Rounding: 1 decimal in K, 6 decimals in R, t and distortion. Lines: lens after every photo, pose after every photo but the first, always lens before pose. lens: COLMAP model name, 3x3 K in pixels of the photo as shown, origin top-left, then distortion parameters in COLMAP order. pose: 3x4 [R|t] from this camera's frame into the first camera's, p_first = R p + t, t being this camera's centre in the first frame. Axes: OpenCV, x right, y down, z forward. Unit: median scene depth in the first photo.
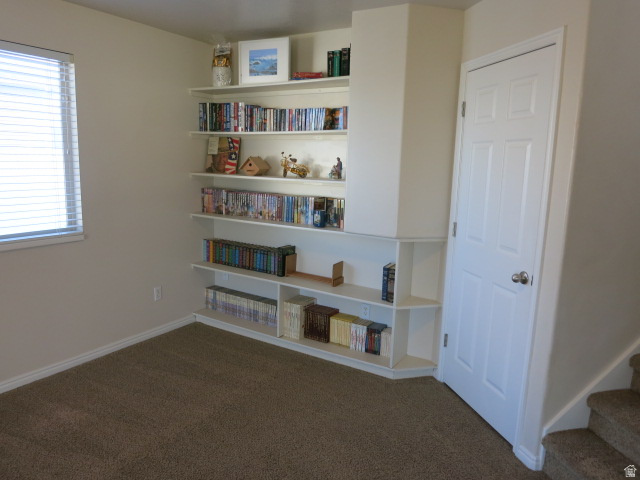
lens RADIAL K [[458.1, 0, 320.0], [0, 458.1, 240.0], [0, 0, 1]] dist [-0.032132, -0.002066]
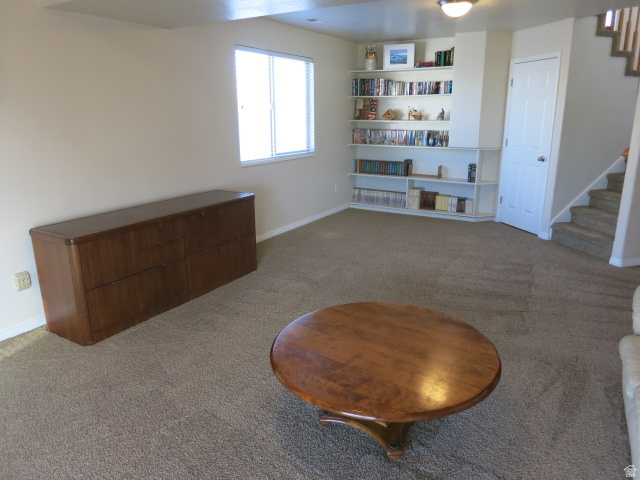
lens RADIAL K [[458.1, 0, 320.0], [0, 458.1, 240.0], [0, 0, 1]] dist [-0.032132, -0.002066]
pose [[0.999296, -0.036707, 0.007752, -0.474991], [0.035769, 0.994515, 0.098288, 0.149511], [-0.011317, -0.097941, 0.995128, -0.877723]]
